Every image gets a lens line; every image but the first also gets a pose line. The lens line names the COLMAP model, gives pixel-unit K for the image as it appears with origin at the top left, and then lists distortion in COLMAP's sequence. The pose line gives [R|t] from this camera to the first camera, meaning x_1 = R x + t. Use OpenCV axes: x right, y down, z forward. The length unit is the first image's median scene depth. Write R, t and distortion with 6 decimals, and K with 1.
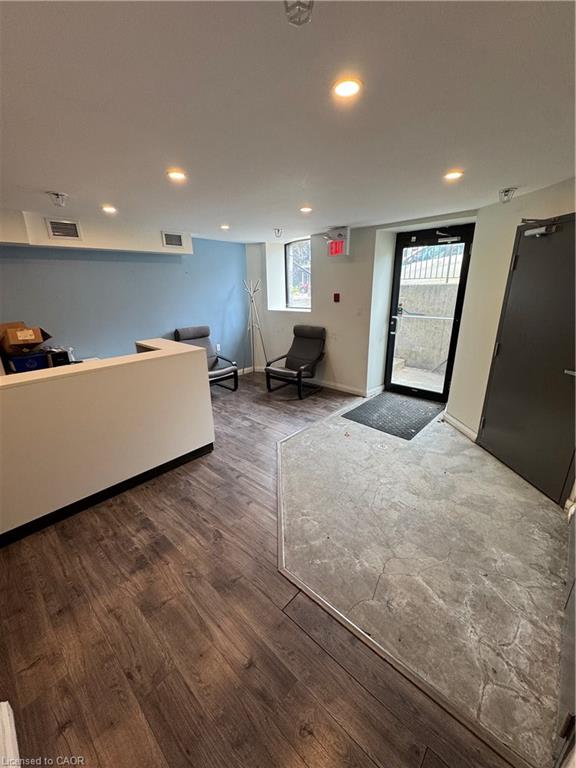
lens RADIAL K [[303.3, 0, 288.0], [0, 303.3, 384.0], [0, 0, 1]] dist [-0.000795, -0.000036]
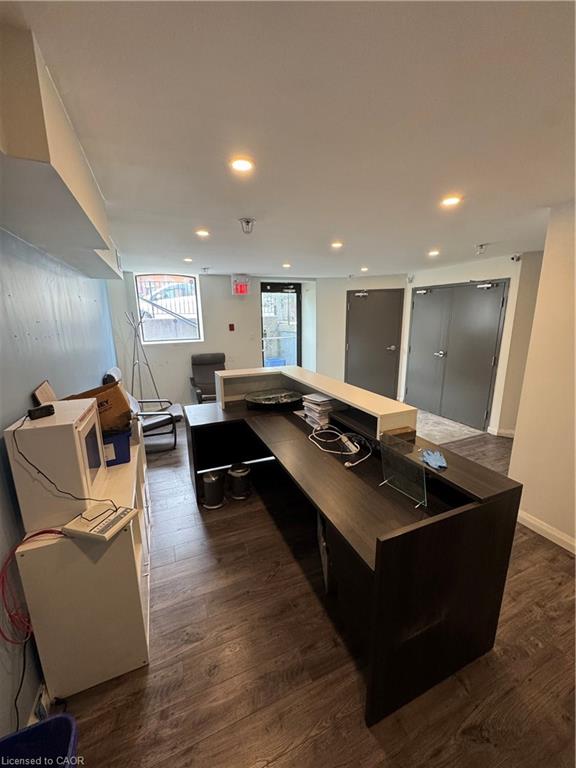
lens RADIAL K [[303.3, 0, 288.0], [0, 303.3, 384.0], [0, 0, 1]] dist [-0.000795, -0.000036]
pose [[0.414116, -0.190460, 0.890075, -0.995849], [0.292245, 0.953912, 0.068150, -0.095498], [-0.862033, 0.231897, 0.450691, 0.350337]]
